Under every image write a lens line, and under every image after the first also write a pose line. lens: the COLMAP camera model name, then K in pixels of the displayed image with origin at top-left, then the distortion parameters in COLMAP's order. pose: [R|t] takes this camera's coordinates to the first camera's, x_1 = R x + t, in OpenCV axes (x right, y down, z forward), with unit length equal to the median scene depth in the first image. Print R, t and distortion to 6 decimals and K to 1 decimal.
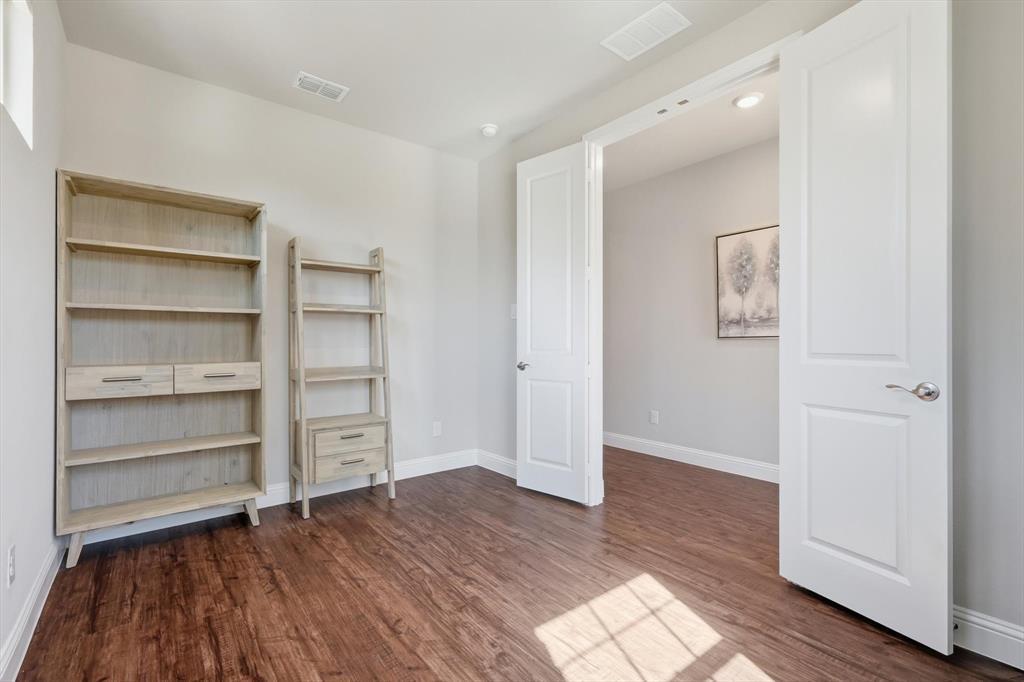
lens RADIAL K [[452.6, 0, 520.7], [0, 452.6, 340.3], [0, 0, 1]] dist [0.003001, 0.000344]
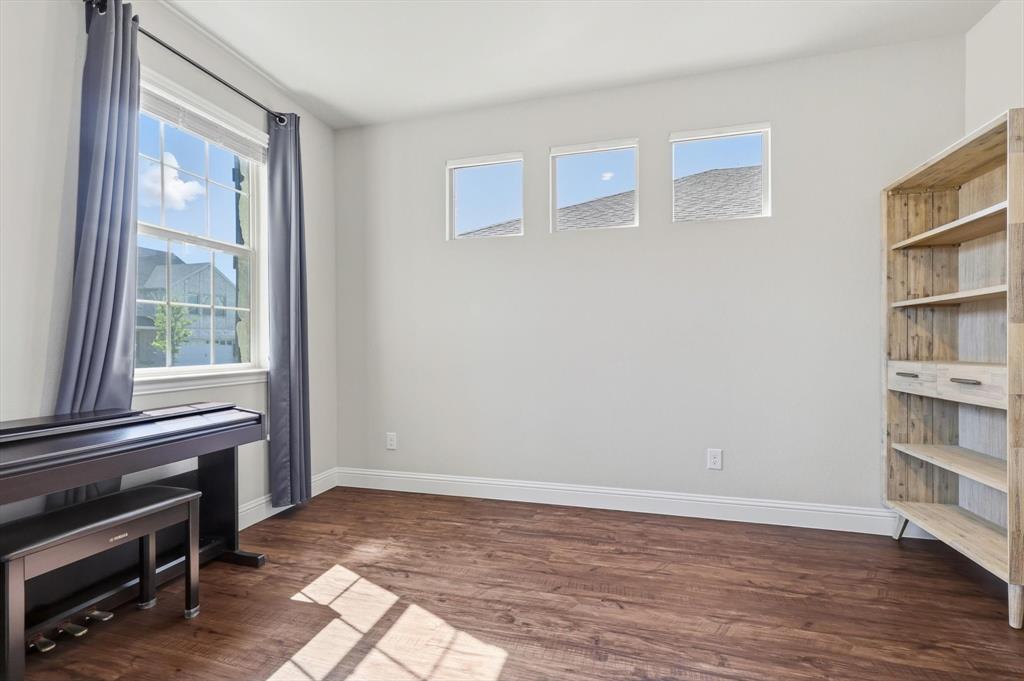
lens RADIAL K [[452.6, 0, 509.4], [0, 452.6, 349.3], [0, 0, 1]] dist [0.003001, 0.000344]
pose [[-0.817985, 0.010995, -0.575134, 0.400158], [0.008650, 0.999939, 0.006814, 0.015677], [0.575174, 0.000599, -0.818031, 1.286432]]
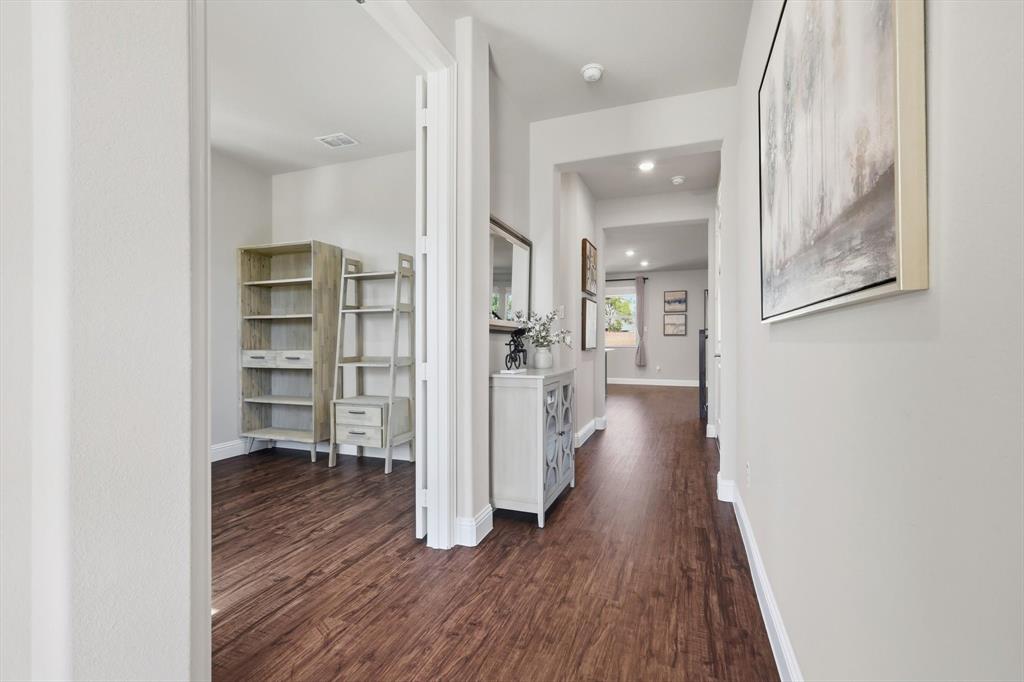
lens RADIAL K [[452.6, 0, 530.2], [0, 452.6, 340.3], [0, 0, 1]] dist [0.003001, 0.000344]
pose [[0.519793, 0.004715, -0.854279, 1.184436], [0.006916, 0.999929, 0.009727, 0.008061], [0.854264, -0.010964, 0.519723, 0.973391]]
